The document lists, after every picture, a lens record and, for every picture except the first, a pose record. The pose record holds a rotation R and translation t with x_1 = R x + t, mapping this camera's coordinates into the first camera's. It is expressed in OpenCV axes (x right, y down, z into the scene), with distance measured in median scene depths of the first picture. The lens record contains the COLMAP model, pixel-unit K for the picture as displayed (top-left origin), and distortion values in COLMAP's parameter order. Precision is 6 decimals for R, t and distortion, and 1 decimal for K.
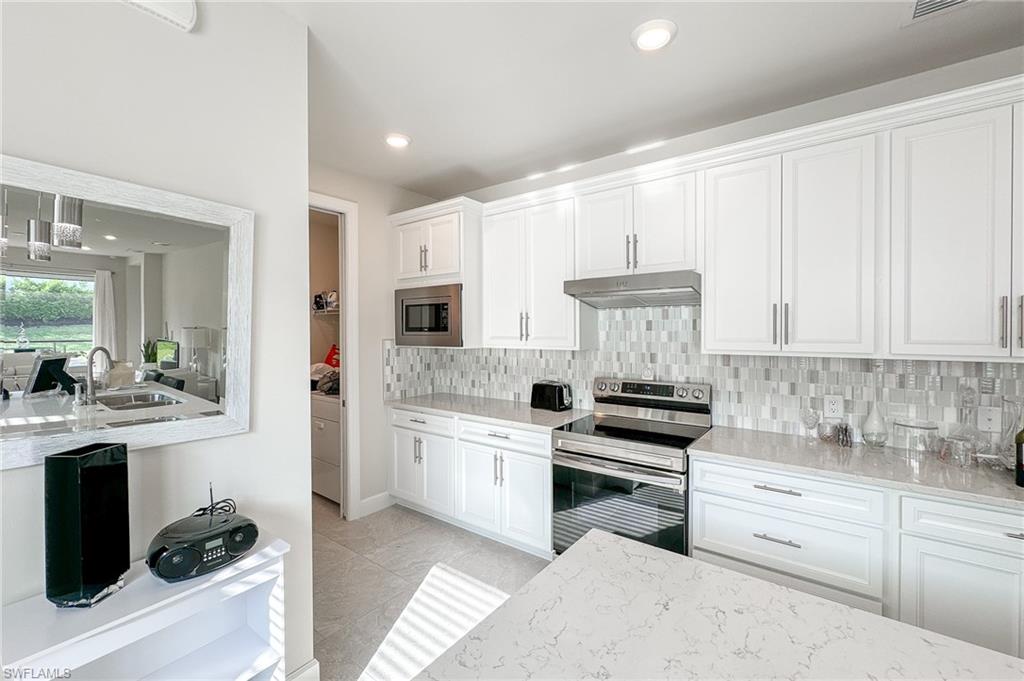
lens RADIAL K [[404.2, 0, 515.5], [0, 404.2, 335.7], [0, 0, 1]] dist [-0.000814, 0.000015]
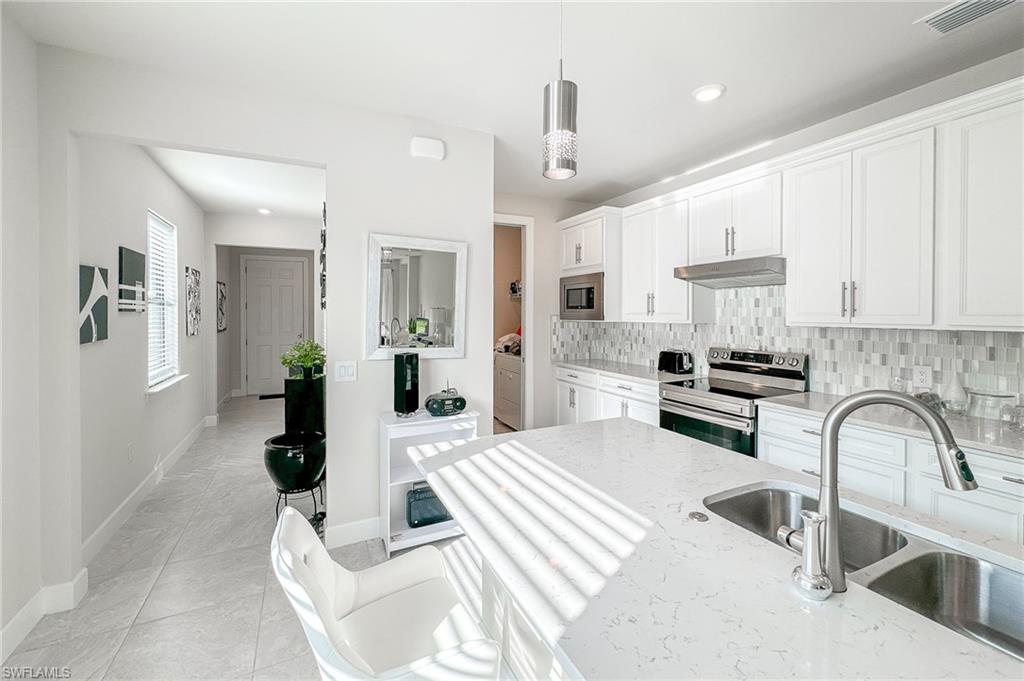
lens RADIAL K [[418.7, 0, 510.5], [0, 418.7, 316.8], [0, 0, 1]] dist [-0.000296, -0.000020]
pose [[0.880128, 0.009010, -0.474652, 0.259846], [-0.011551, 0.999930, -0.002437, 0.024002], [0.474597, 0.007628, 0.880170, -0.352019]]
